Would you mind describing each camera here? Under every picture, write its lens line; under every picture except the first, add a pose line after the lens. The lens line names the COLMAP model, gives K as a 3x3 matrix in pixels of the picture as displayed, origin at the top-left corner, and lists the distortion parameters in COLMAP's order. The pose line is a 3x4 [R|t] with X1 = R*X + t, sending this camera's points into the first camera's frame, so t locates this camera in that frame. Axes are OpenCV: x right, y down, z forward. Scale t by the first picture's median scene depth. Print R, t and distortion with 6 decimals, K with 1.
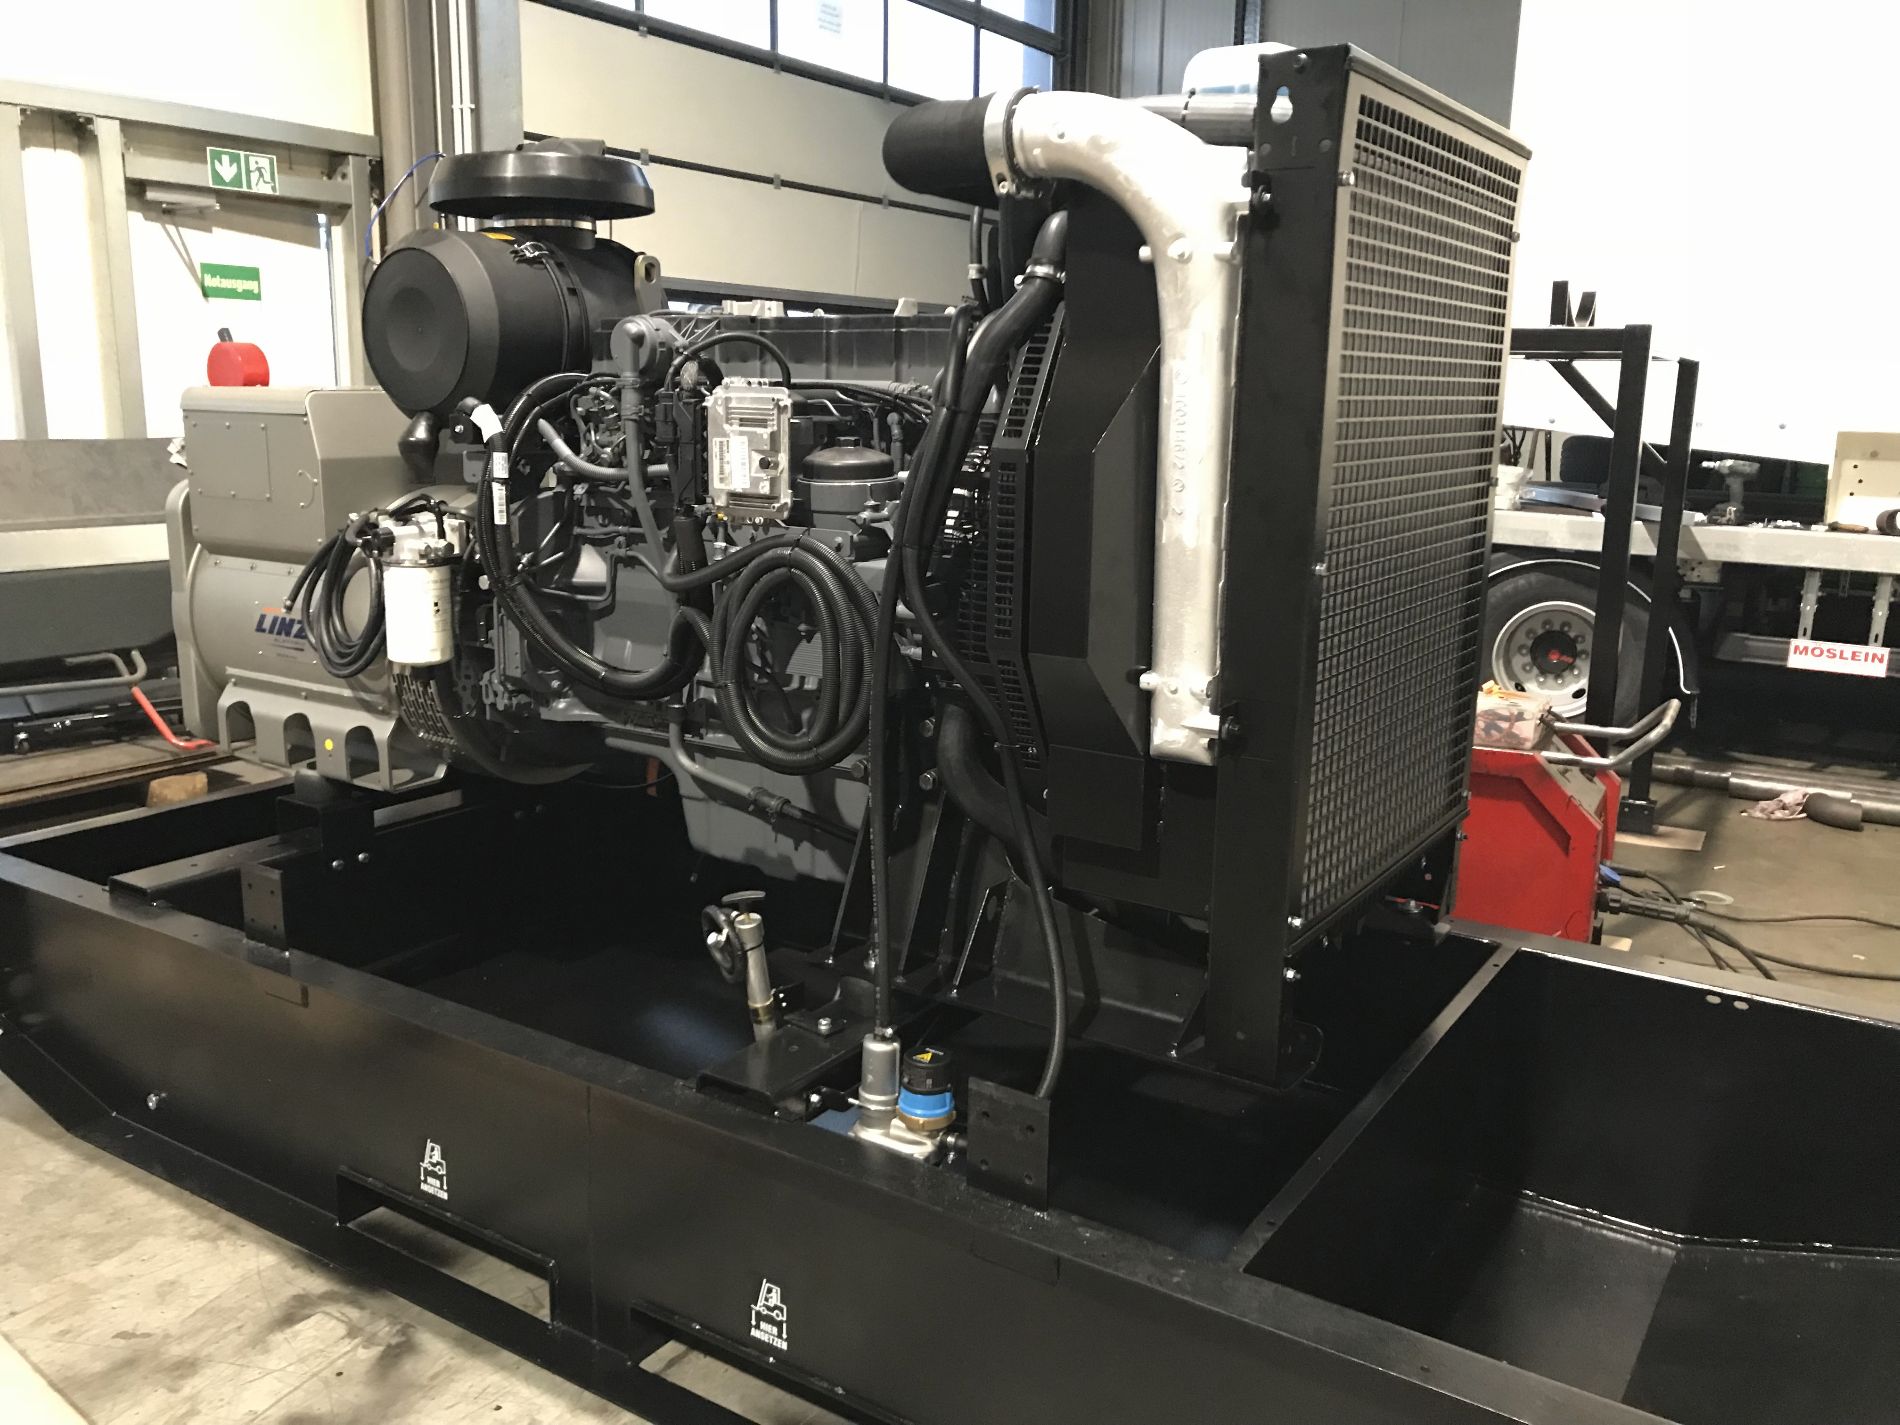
lens RADIAL K [[1573.4, 0, 951.6], [0, 1573.4, 710.8], [0, 0, 1]] dist [0.039568, -0.047523]
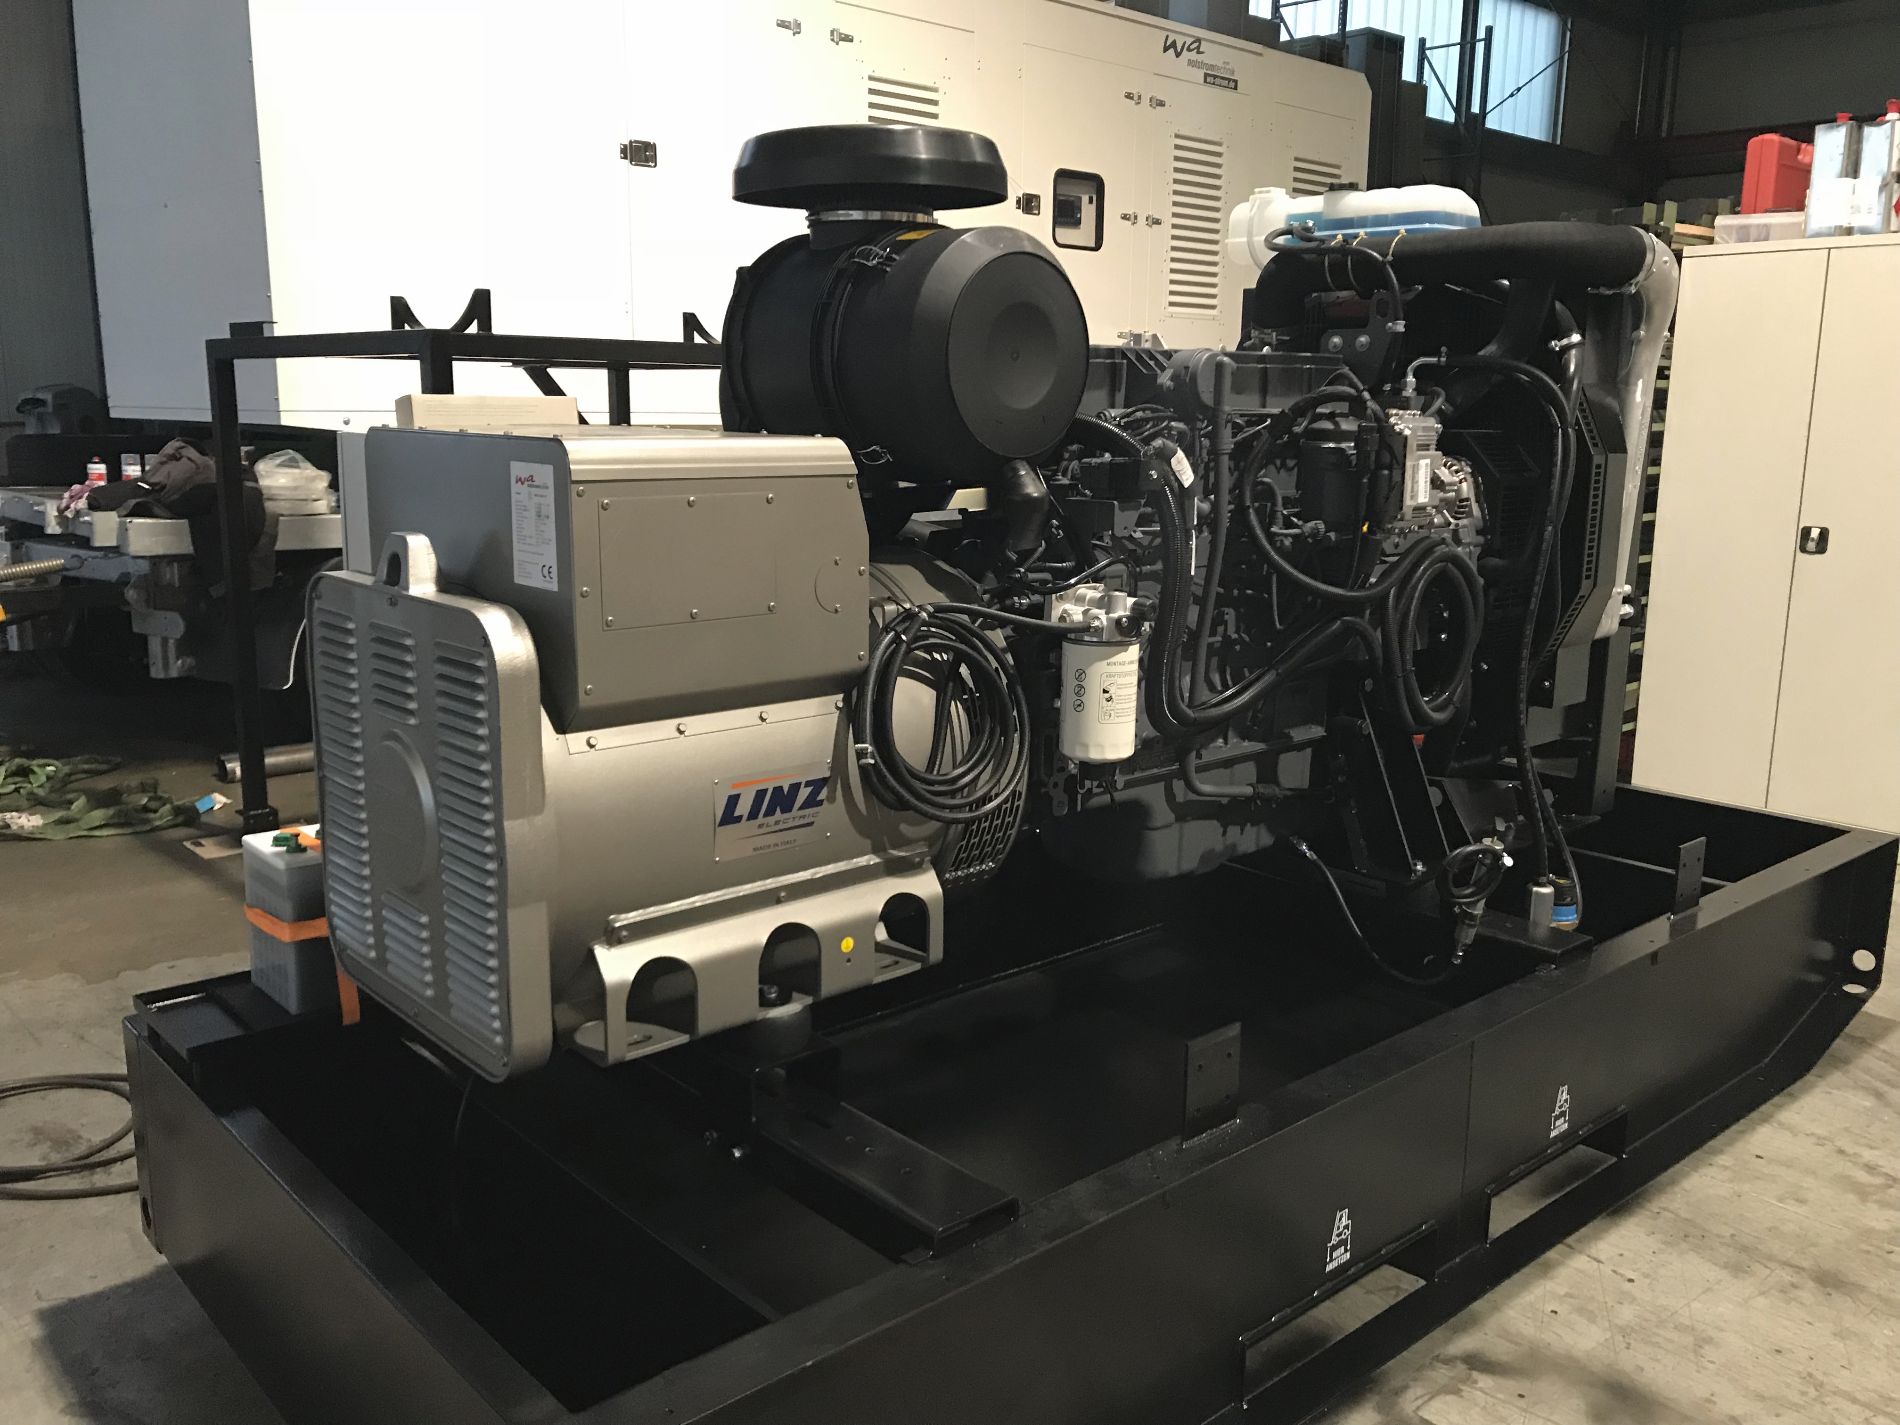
lens RADIAL K [[1573.4, 0, 952.3], [0, 1573.4, 713.4], [0, 0, 1]] dist [0.039568, -0.047523]
pose [[0.253943, -0.202447, 0.945795, -1.039271], [0.190532, 0.969160, 0.156291, -0.180413], [-0.948267, 0.140515, 0.284684, 0.764650]]
